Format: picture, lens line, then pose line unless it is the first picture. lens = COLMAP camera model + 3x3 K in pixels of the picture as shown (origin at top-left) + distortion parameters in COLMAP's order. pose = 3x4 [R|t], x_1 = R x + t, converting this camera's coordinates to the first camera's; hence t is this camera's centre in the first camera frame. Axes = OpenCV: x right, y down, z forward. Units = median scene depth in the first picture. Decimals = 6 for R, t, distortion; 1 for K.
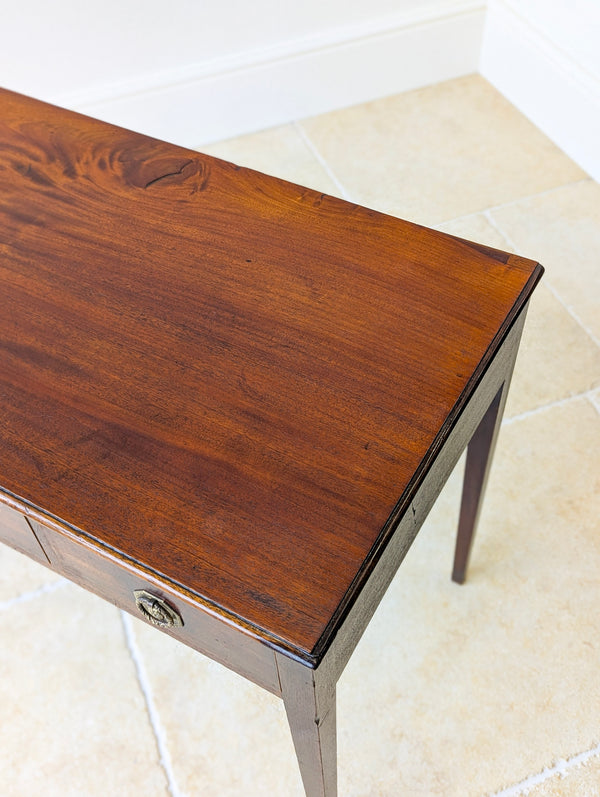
lens RADIAL K [[866.7, 0, 310.8], [0, 866.7, 387.9], [0, 0, 1]] dist [0.039787, 0.000000]
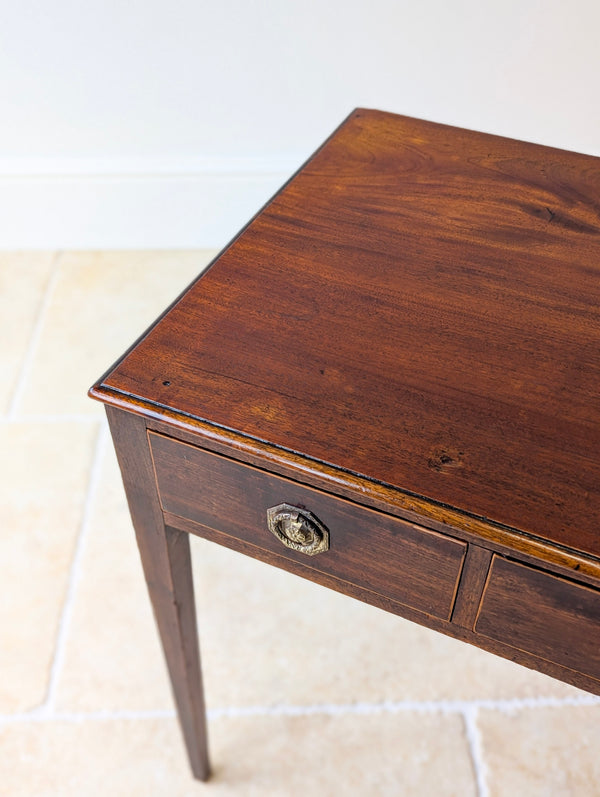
lens RADIAL K [[866.7, 0, 306.8], [0, 866.7, 410.8], [0, 0, 1]] dist [0.039787, 0.000000]
pose [[0.937175, 0.268800, -0.222373, -0.386297], [-0.287762, 0.955994, -0.057168, 0.050531], [0.197221, 0.117567, 0.973284, 0.231780]]
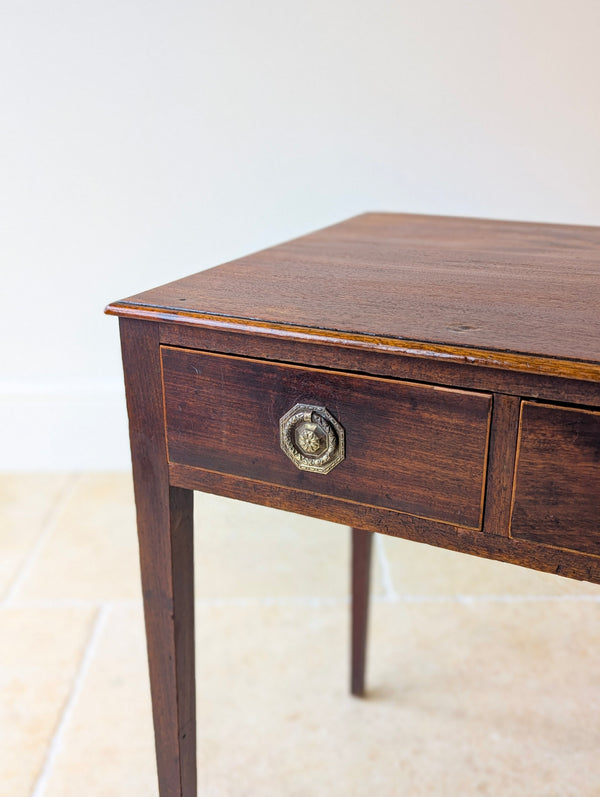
lens RADIAL K [[866.7, 0, 295.5], [0, 866.7, 397.4], [0, 0, 1]] dist [0.039787, 0.000000]
pose [[0.929821, 0.149902, -0.336099, -0.324150], [-0.296600, 0.845894, -0.443274, 0.342485], [0.217856, 0.511853, 0.830991, 0.343756]]
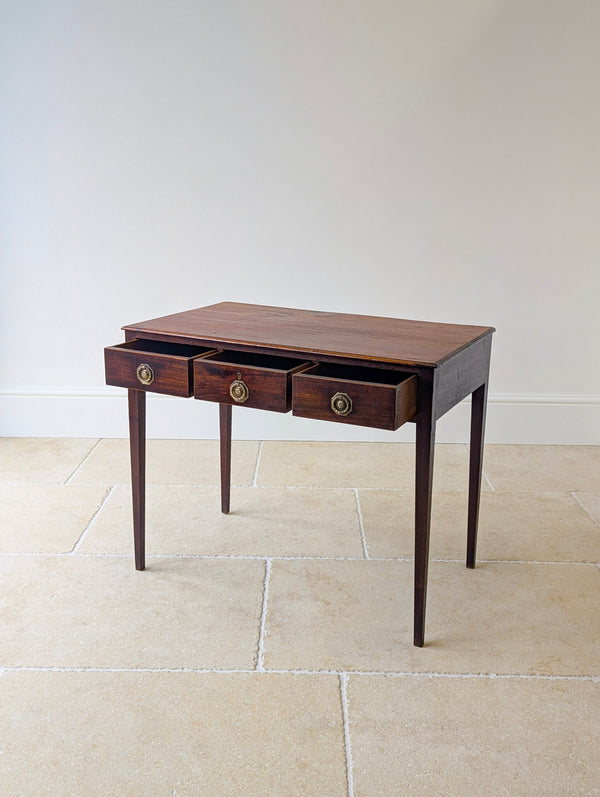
lens RADIAL K [[866.7, 0, 297.2], [0, 866.7, 394.8], [0, 0, 1]] dist [0.039787, 0.000000]
pose [[0.921245, 0.141584, -0.362300, 0.573980], [-0.324563, 0.793156, -0.515327, 1.187565], [0.214399, 0.592332, 0.776644, -0.726916]]
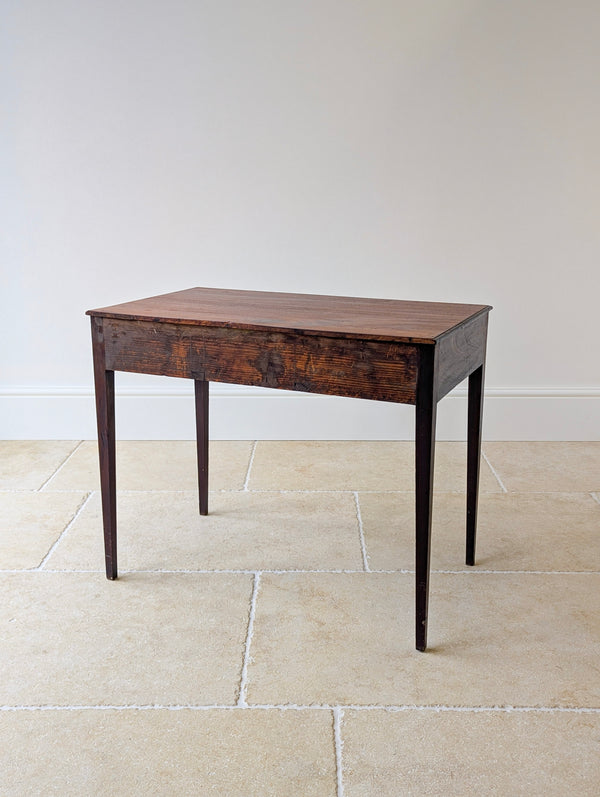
lens RADIAL K [[866.7, 0, 306.0], [0, 866.7, 394.0], [0, 0, 1]] dist [0.039787, 0.000000]
pose [[0.922713, 0.129962, -0.362918, 0.531011], [-0.314678, 0.797732, -0.514394, 1.048580], [0.222660, 0.588841, 0.776974, -0.513737]]
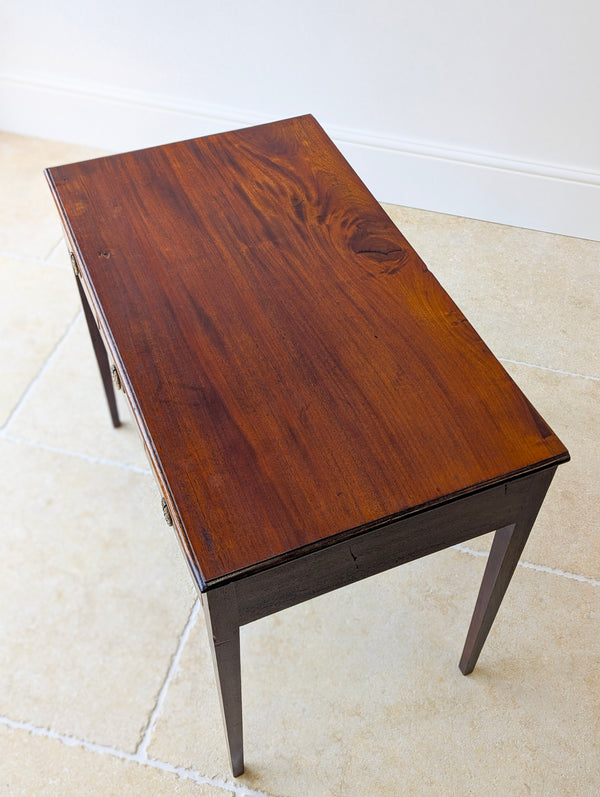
lens RADIAL K [[866.7, 0, 307.2], [0, 866.7, 387.1], [0, 0, 1]] dist [0.039787, 0.000000]
pose [[0.791748, 0.493427, -0.360090, 0.335657], [-0.498802, 0.862522, 0.085160, -0.130831], [0.352606, 0.112188, 0.929023, -0.241807]]
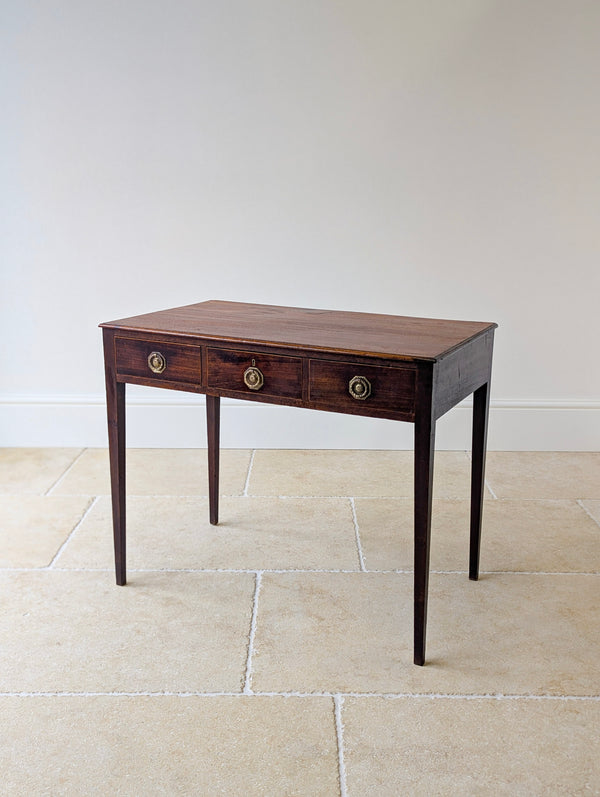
lens RADIAL K [[866.7, 0, 303.8], [0, 866.7, 390.9], [0, 0, 1]] dist [0.039787, 0.000000]
pose [[0.925612, 0.127904, -0.356206, 0.545739], [-0.314462, 0.783633, -0.535755, 1.136703], [0.210610, 0.607914, 0.765561, -0.593412]]
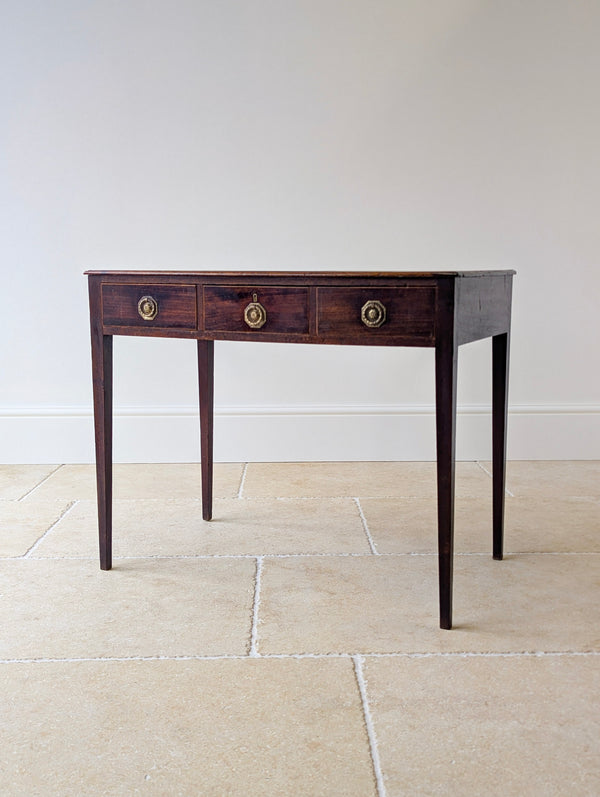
lens RADIAL K [[906.2, 0, 304.7], [0, 906.2, 403.7], [0, 0, 1]] dist [0.039967, 0.000000]
pose [[0.934742, 0.081247, -0.345913, 0.495656], [-0.290763, 0.734463, -0.613205, 1.346985], [0.204239, 0.673768, 0.710157, -0.320949]]
